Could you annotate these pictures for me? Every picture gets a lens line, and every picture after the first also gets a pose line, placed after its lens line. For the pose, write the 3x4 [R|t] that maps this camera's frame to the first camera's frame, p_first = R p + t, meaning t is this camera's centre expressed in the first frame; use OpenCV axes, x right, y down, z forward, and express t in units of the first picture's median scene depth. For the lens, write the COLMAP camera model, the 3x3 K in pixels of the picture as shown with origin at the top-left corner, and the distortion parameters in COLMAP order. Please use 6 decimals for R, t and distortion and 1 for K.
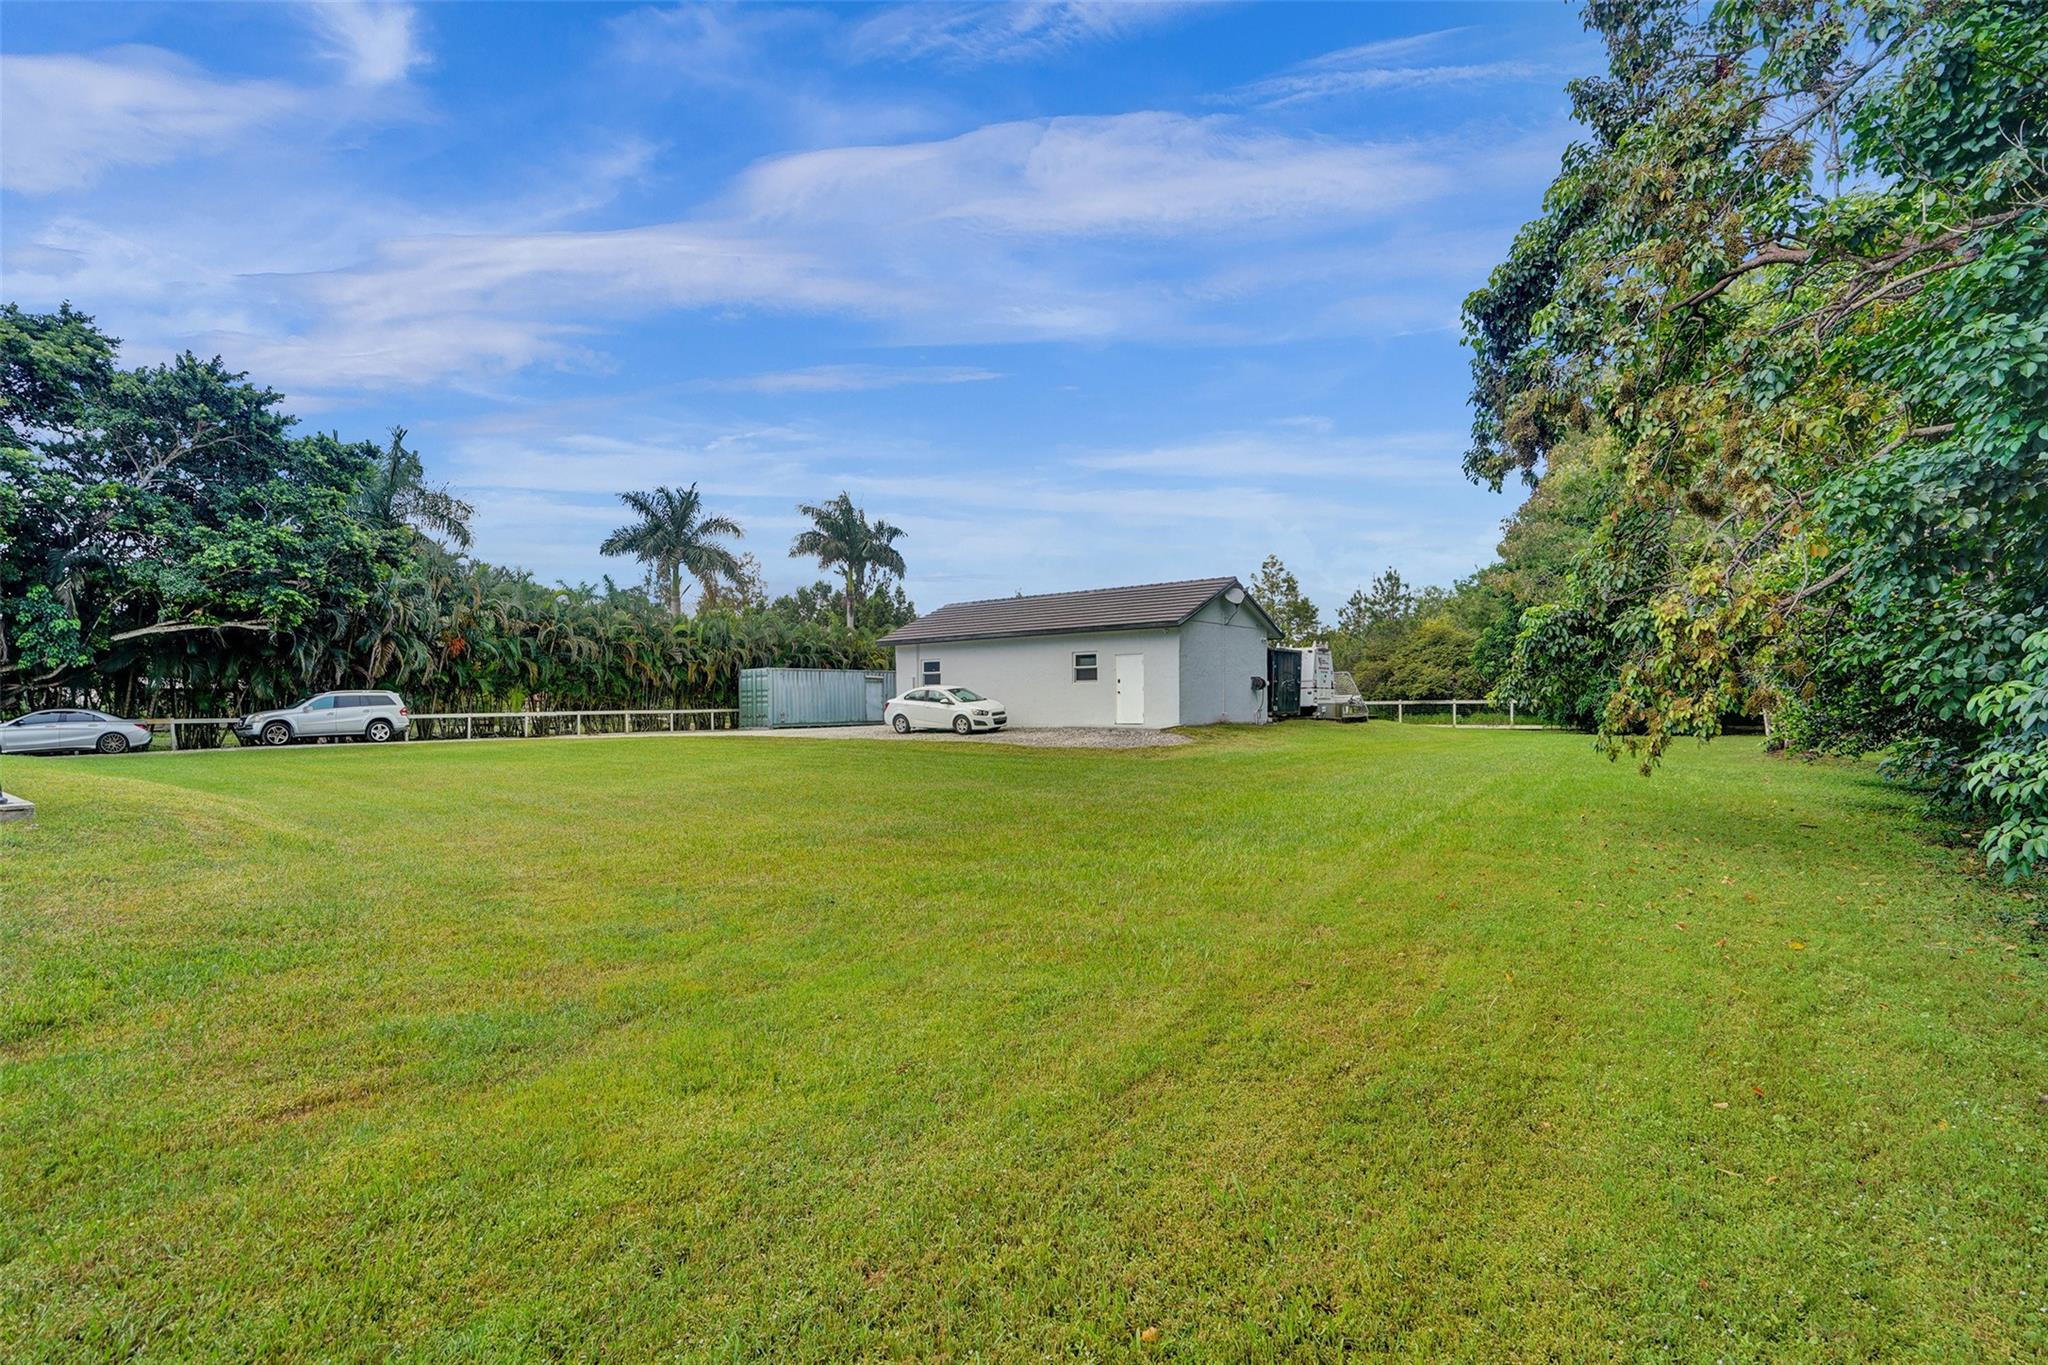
lens RADIAL K [[1008.6, 0, 1035.6], [0, 1008.6, 695.9], [0, 0, 1]] dist [-0.058629, 0.031256]
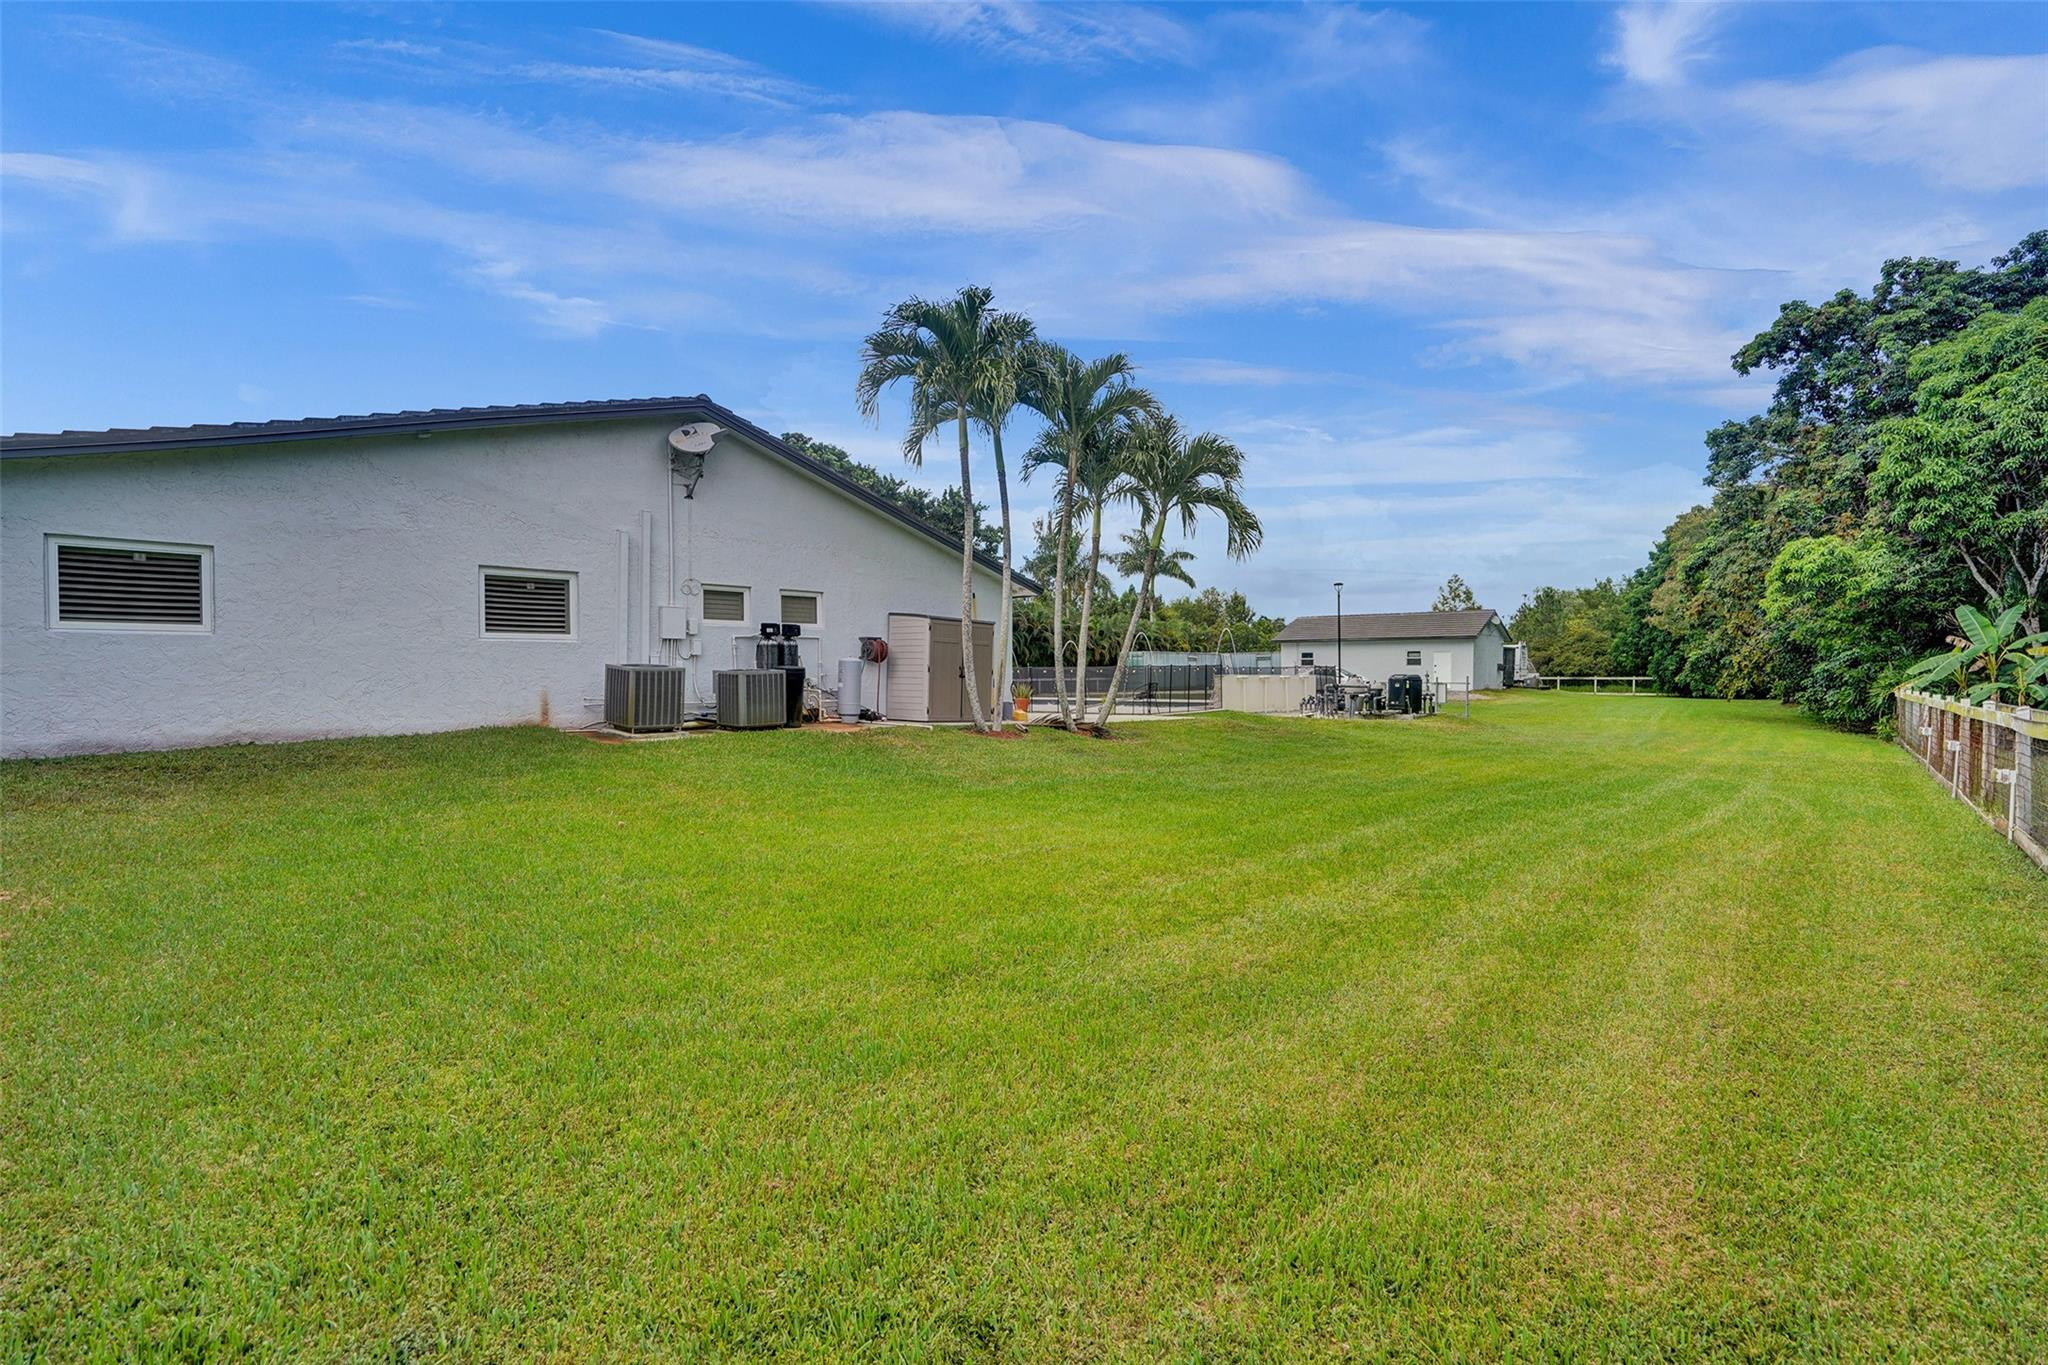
lens RADIAL K [[1102.6, 0, 1024.0], [0, 1102.6, 682.5], [0, 0, 1]] dist [-0.000076, 0.000015]
pose [[0.999935, 0.010861, -0.003344, -0.564785], [-0.010800, 0.999781, 0.017907, -0.010291], [0.003538, -0.017870, 0.999834, -0.880837]]
